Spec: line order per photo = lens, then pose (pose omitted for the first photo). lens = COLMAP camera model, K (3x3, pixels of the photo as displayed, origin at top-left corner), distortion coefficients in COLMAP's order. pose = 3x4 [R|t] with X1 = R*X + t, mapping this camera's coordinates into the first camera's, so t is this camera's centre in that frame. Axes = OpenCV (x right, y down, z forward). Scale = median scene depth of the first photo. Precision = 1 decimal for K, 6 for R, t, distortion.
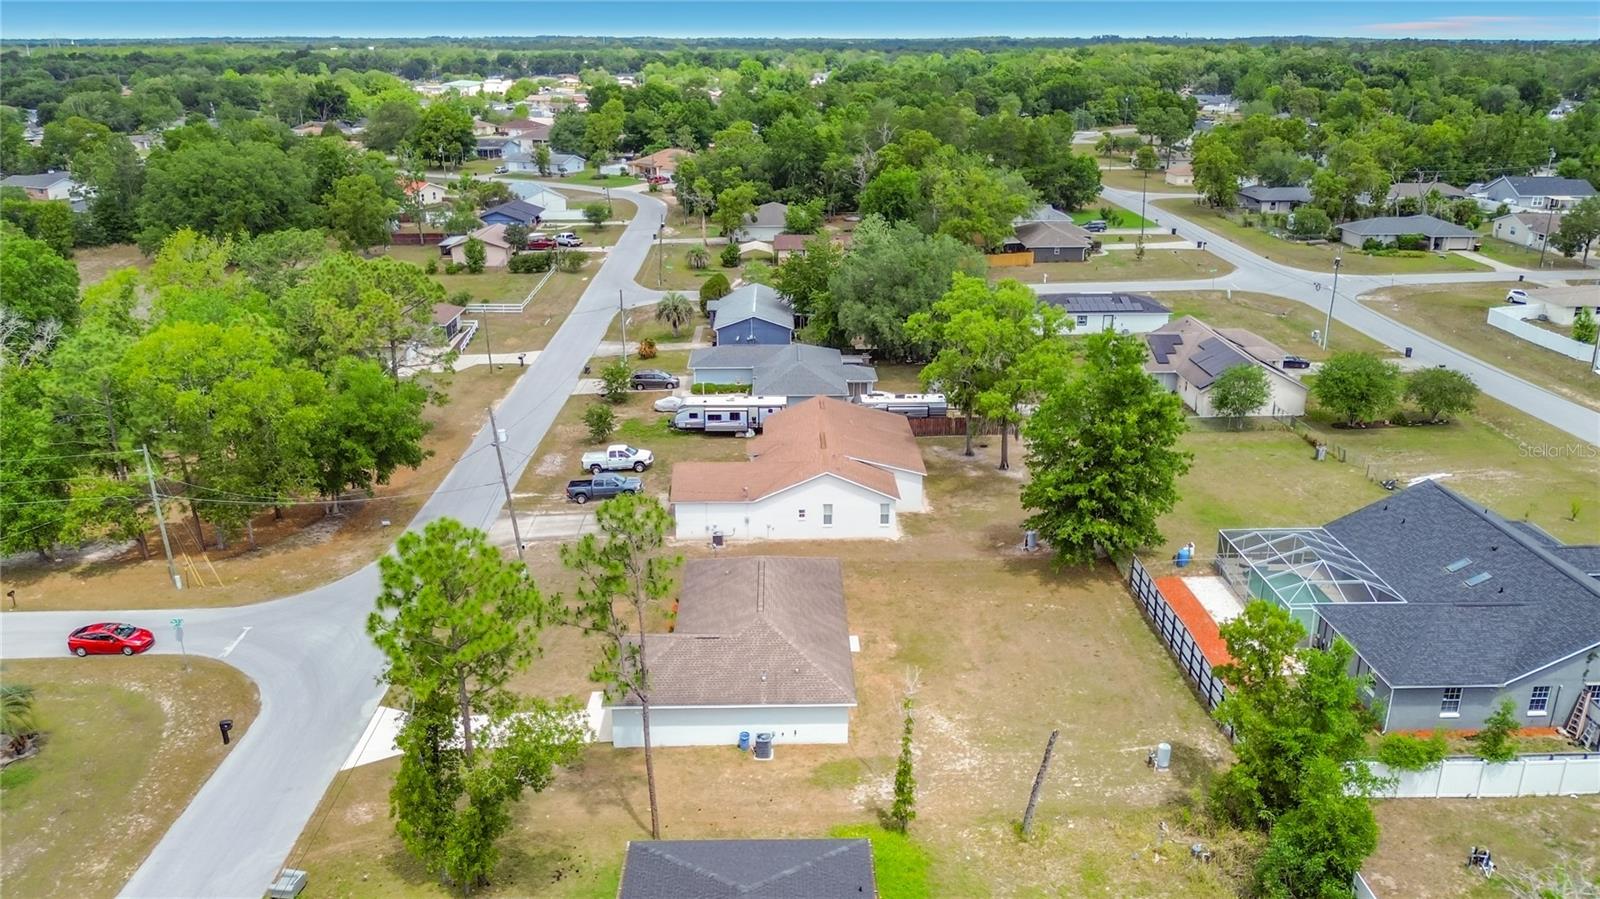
lens RADIAL K [[1174.6, 0, 807.9], [0, 1174.6, 450.2], [0, 0, 1]] dist [0.039084, -0.078328]
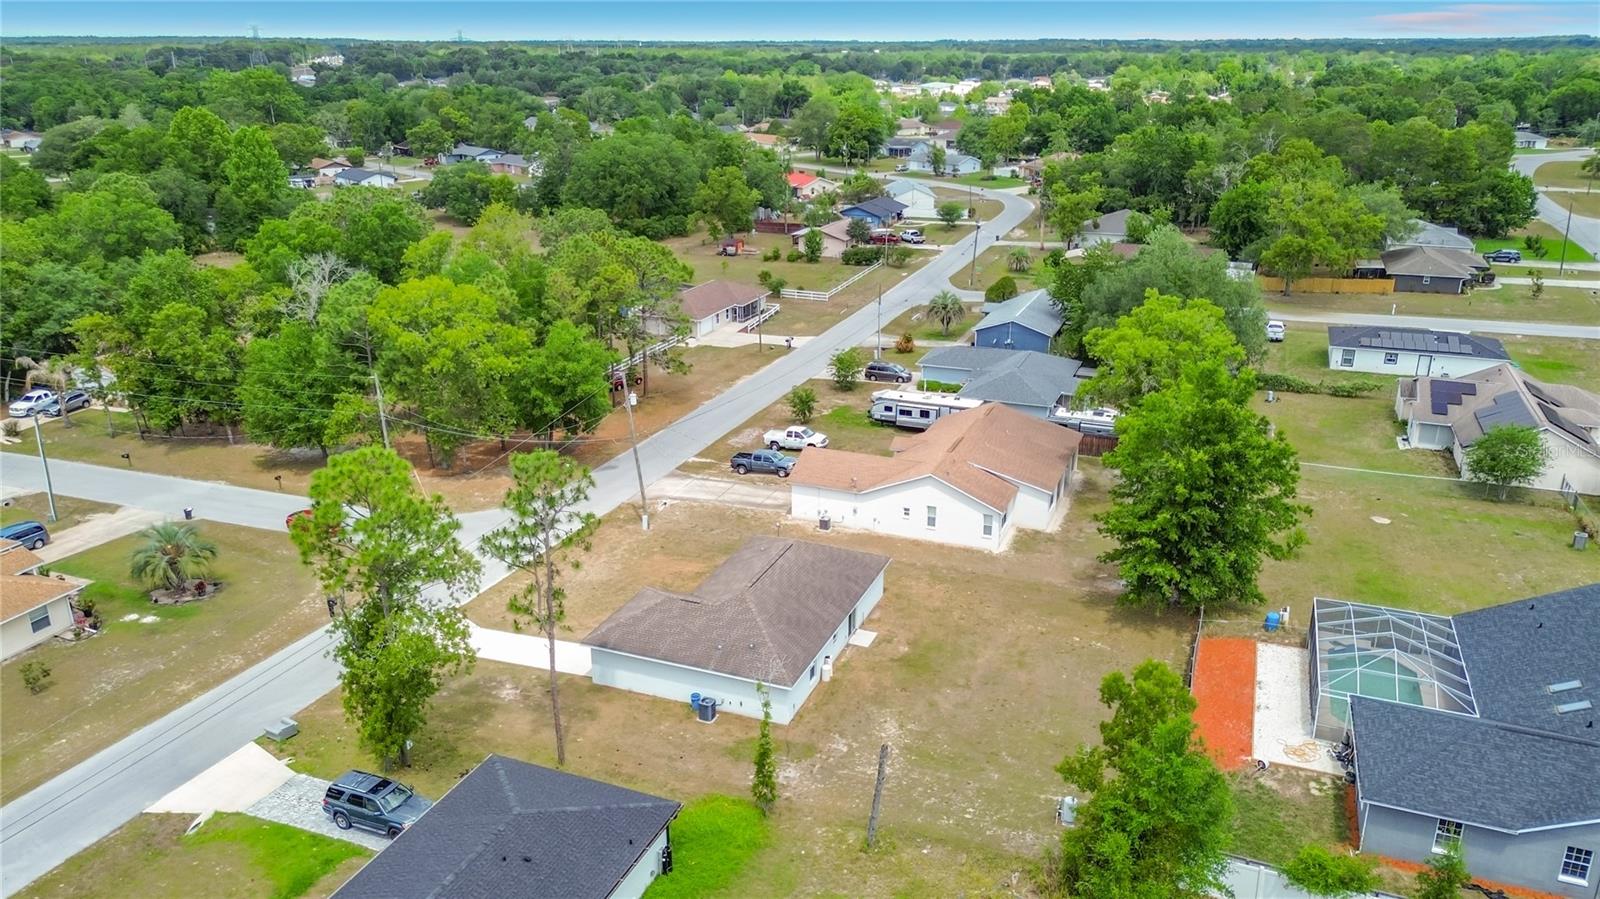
lens RADIAL K [[1155.1, 0, 800.0], [0, 1155.1, 449.5], [0, 0, 1]] dist [0.063948, -0.061960]
pose [[0.917504, 0.130485, -0.375712, 0.162262], [-0.130113, 0.991145, 0.026483, -0.007953], [0.375841, 0.024587, 0.926358, 0.022941]]
